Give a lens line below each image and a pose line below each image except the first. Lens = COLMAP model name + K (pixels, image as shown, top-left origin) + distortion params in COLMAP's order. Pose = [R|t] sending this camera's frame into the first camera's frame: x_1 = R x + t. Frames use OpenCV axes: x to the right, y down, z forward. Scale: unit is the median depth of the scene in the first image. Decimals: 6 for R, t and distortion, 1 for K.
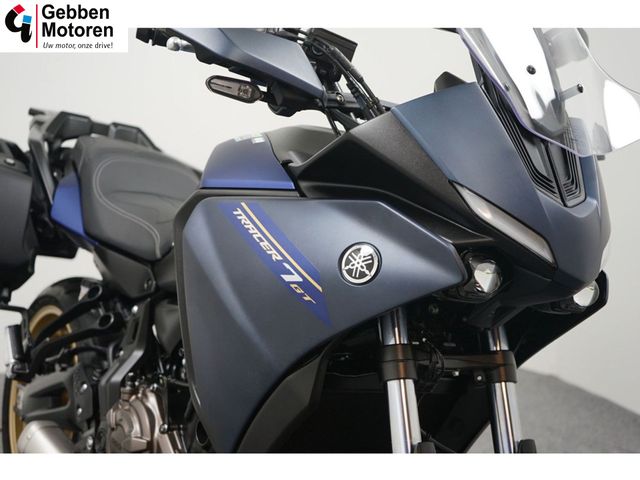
lens RADIAL K [[868.8, 0, 321.5], [0, 868.8, 239.7], [0, 0, 1]] dist [-0.004192, 0.000000]
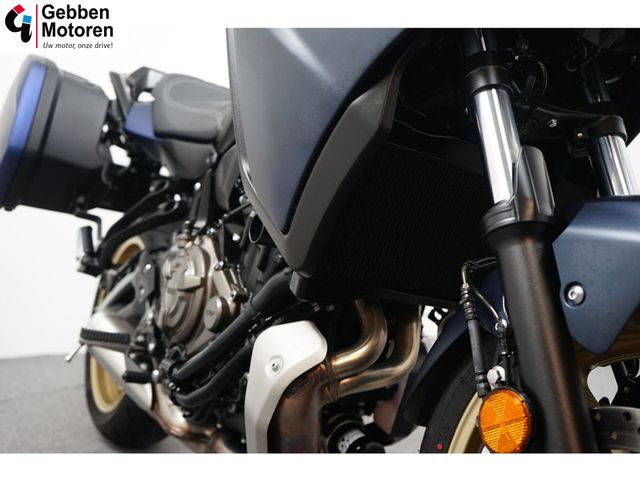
lens RADIAL K [[676.2, 0, 317.6], [0, 676.2, 240.3], [0, 0, 1]] dist [-0.023278, 0.000000]
pose [[0.996520, -0.022232, -0.080332, -0.017510], [0.011988, 0.991981, -0.125820, 0.280174], [0.082485, 0.124419, 0.988795, 0.285896]]
